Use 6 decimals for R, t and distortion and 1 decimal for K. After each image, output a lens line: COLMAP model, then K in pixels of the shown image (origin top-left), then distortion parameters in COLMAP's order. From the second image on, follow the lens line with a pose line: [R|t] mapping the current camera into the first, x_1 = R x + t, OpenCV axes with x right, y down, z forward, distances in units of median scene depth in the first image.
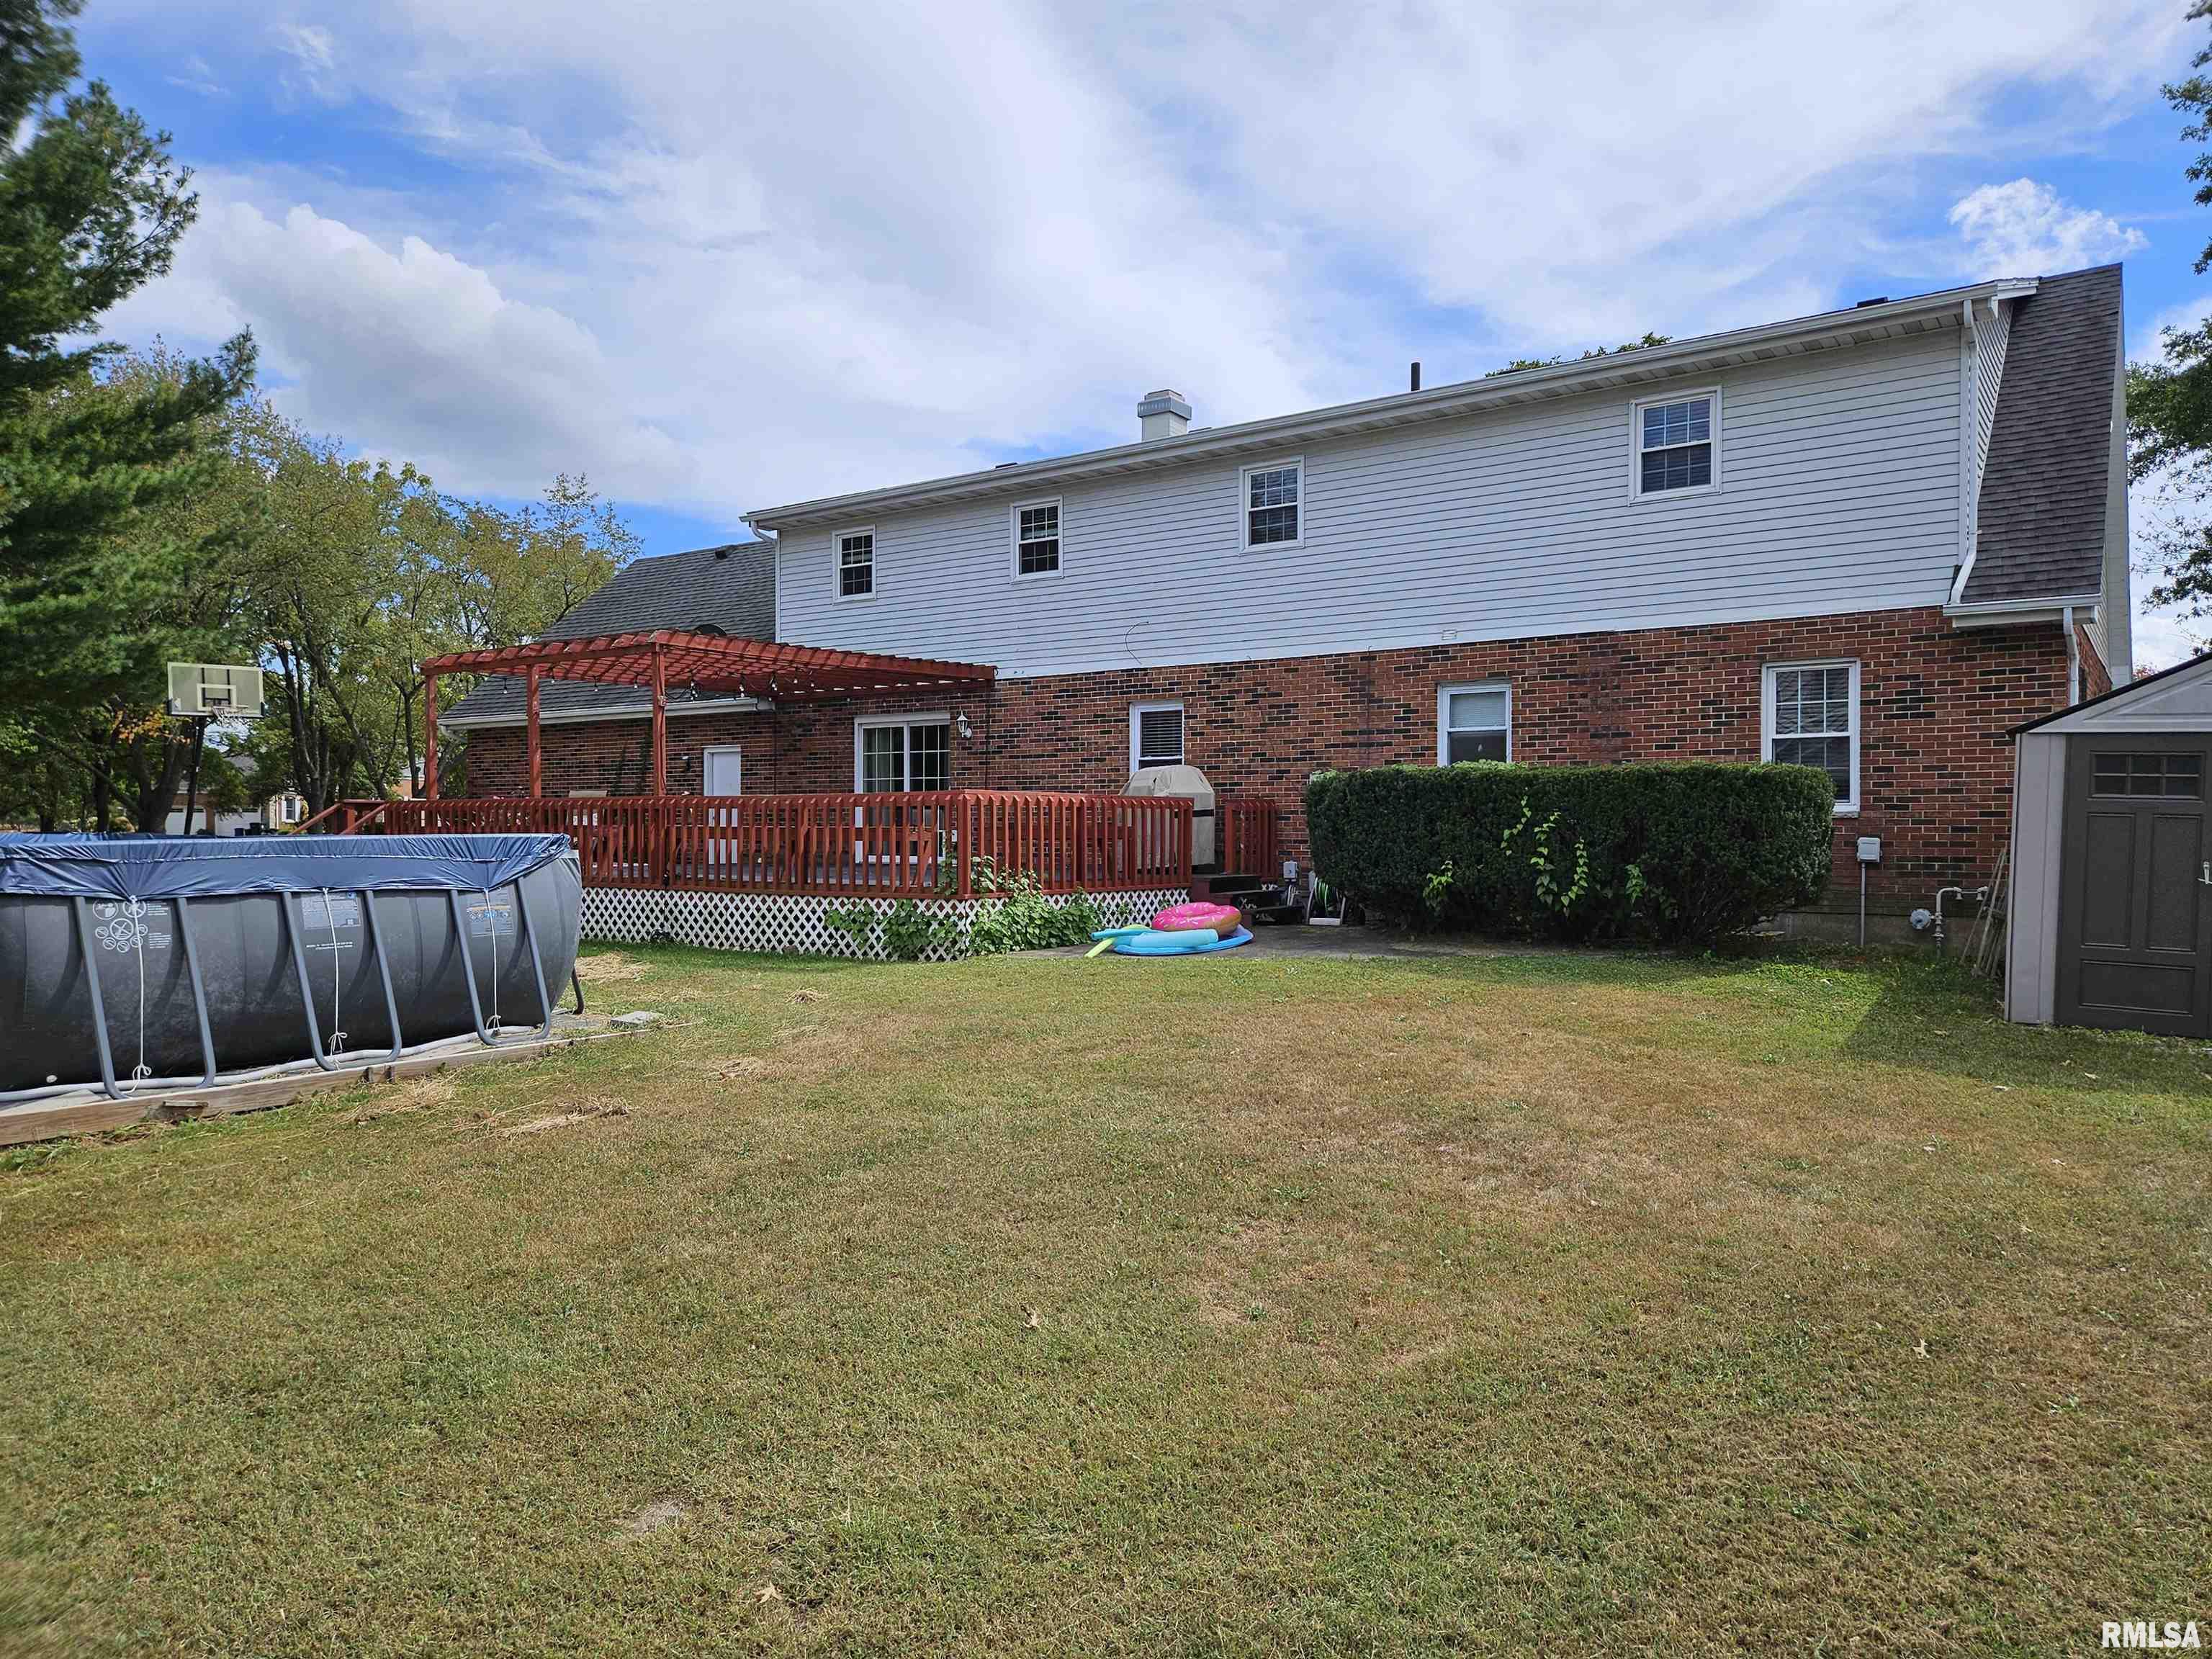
lens RADIAL K [[1473.6, 0, 1099.5], [0, 1473.6, 838.1], [0, 0, 1]] dist [0.090089, -0.076156]
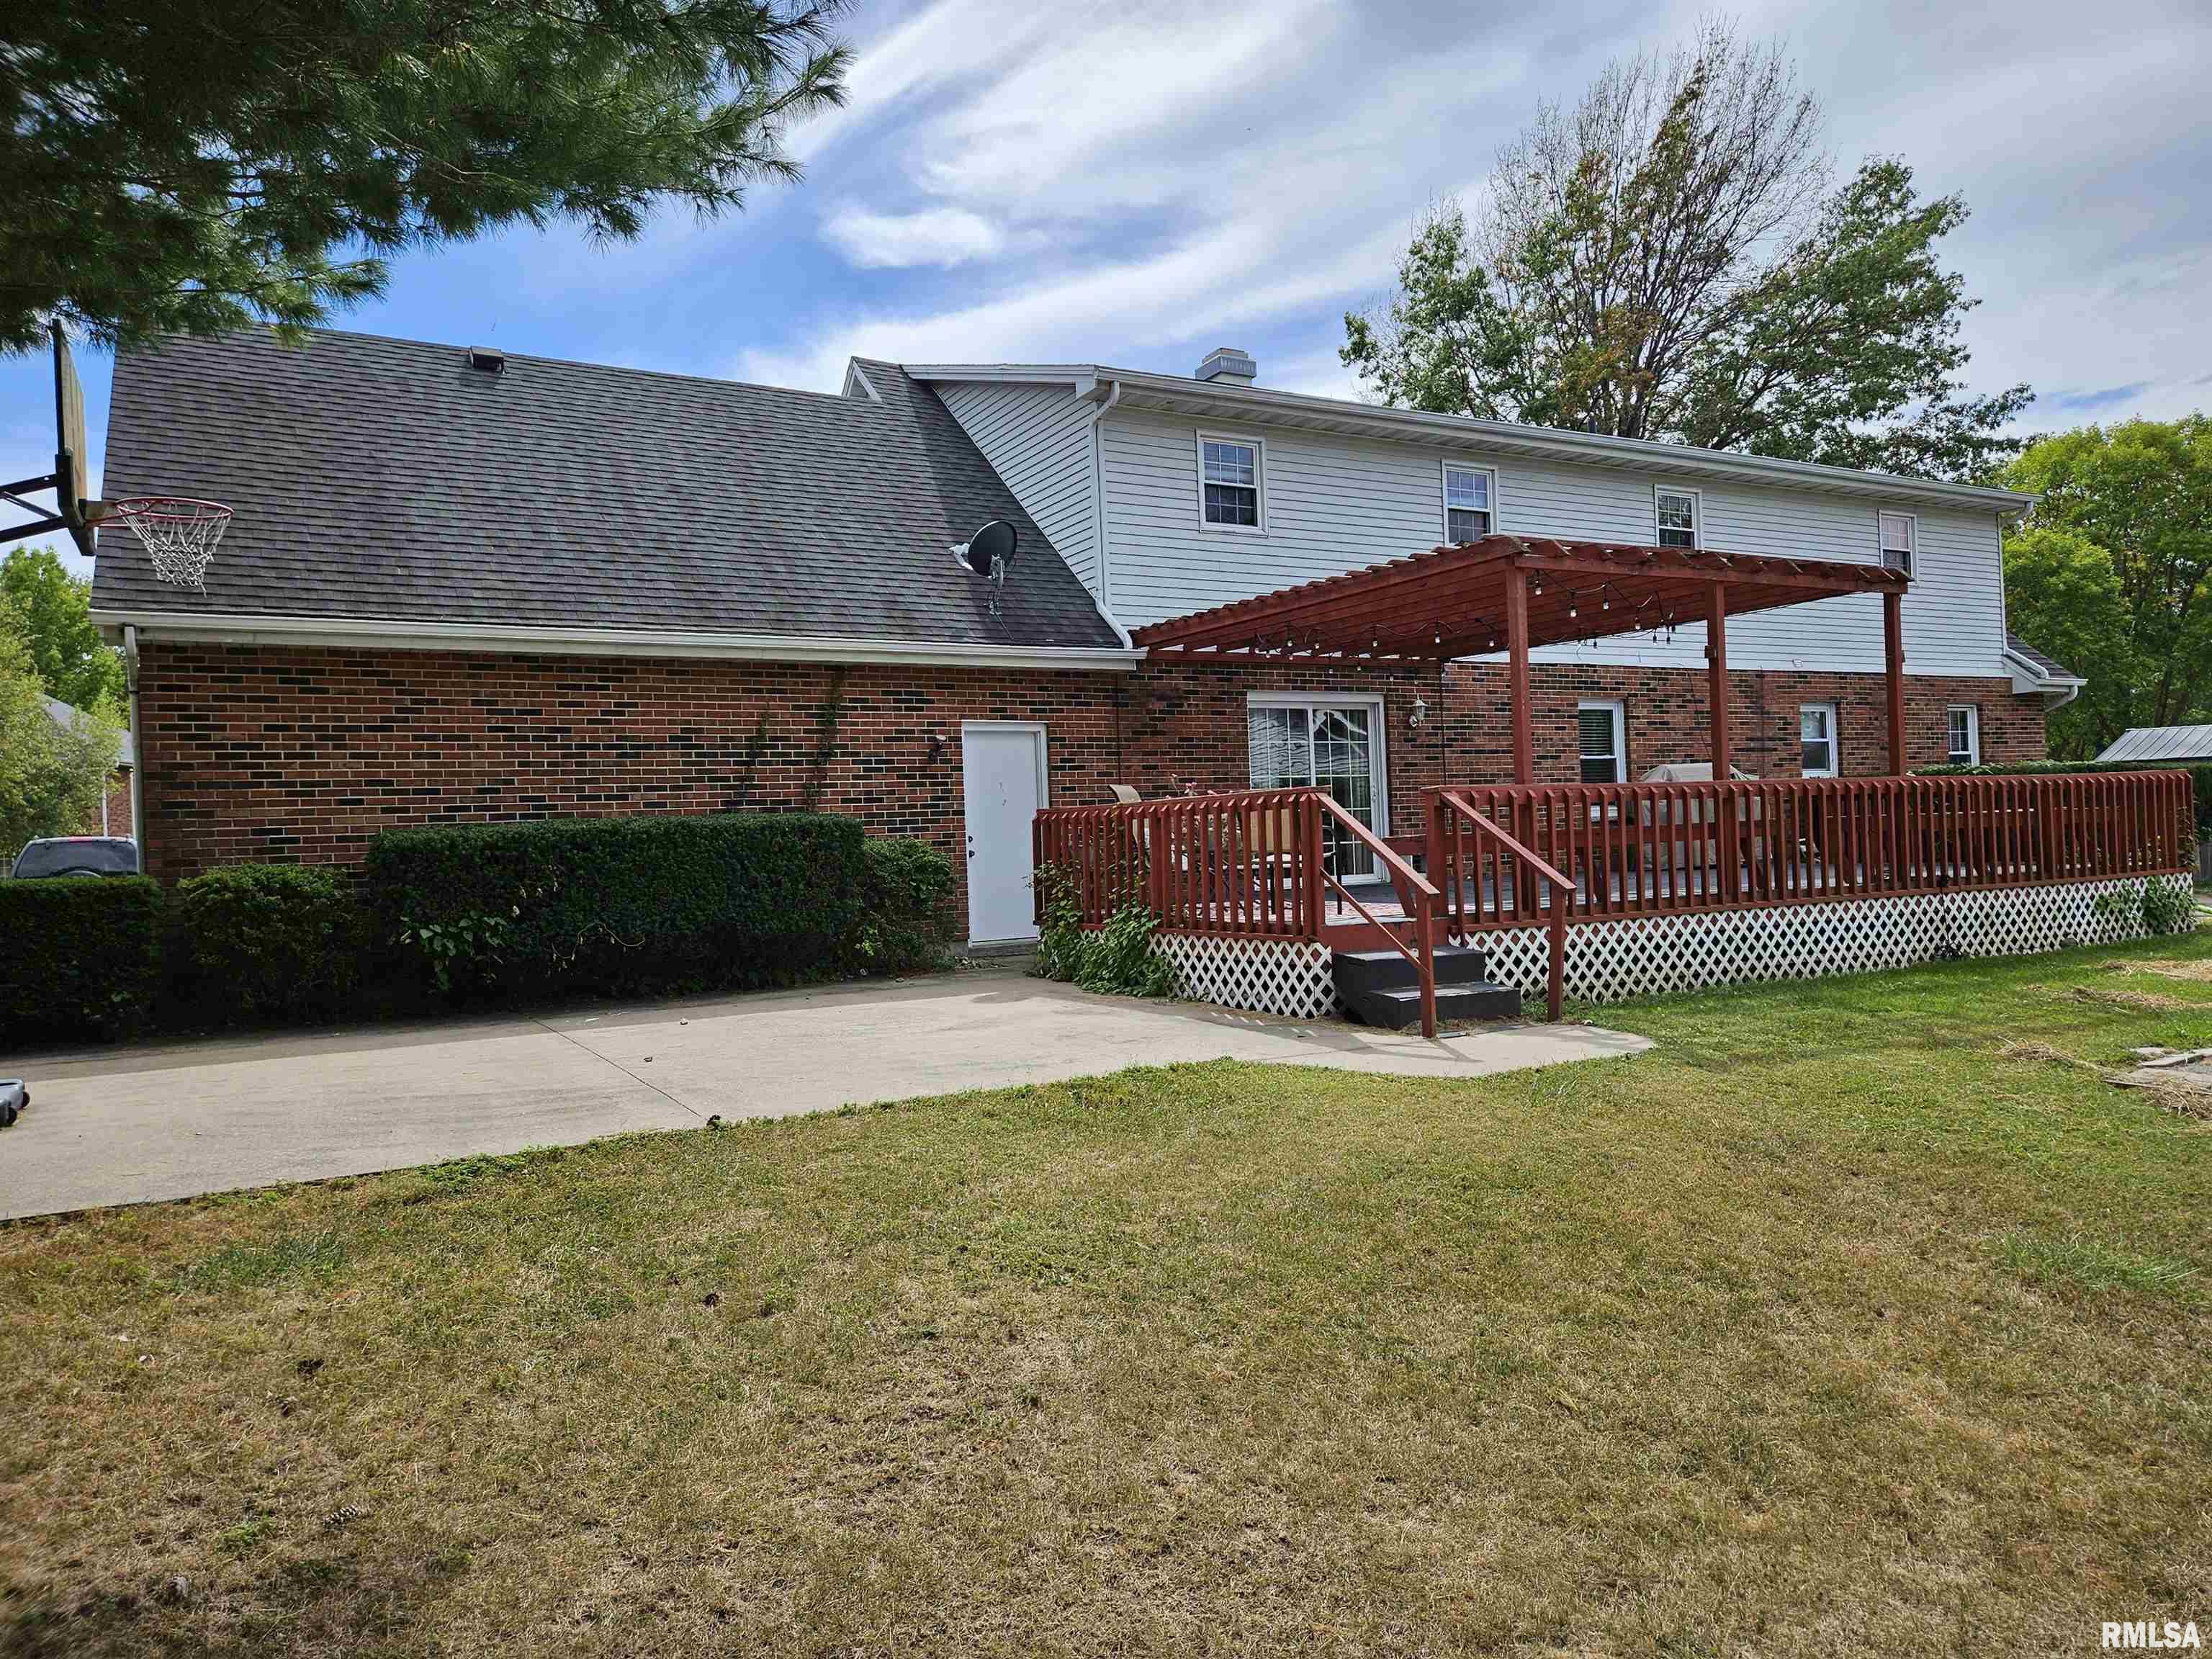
lens RADIAL K [[1473.6, 0, 1099.5], [0, 1473.6, 838.1], [0, 0, 1]] dist [0.090089, -0.076156]
pose [[0.415736, -0.011478, 0.909413, -1.059398], [0.049108, 0.998745, -0.009844, -0.007262], [-0.908159, 0.048752, 0.415778, 0.942718]]
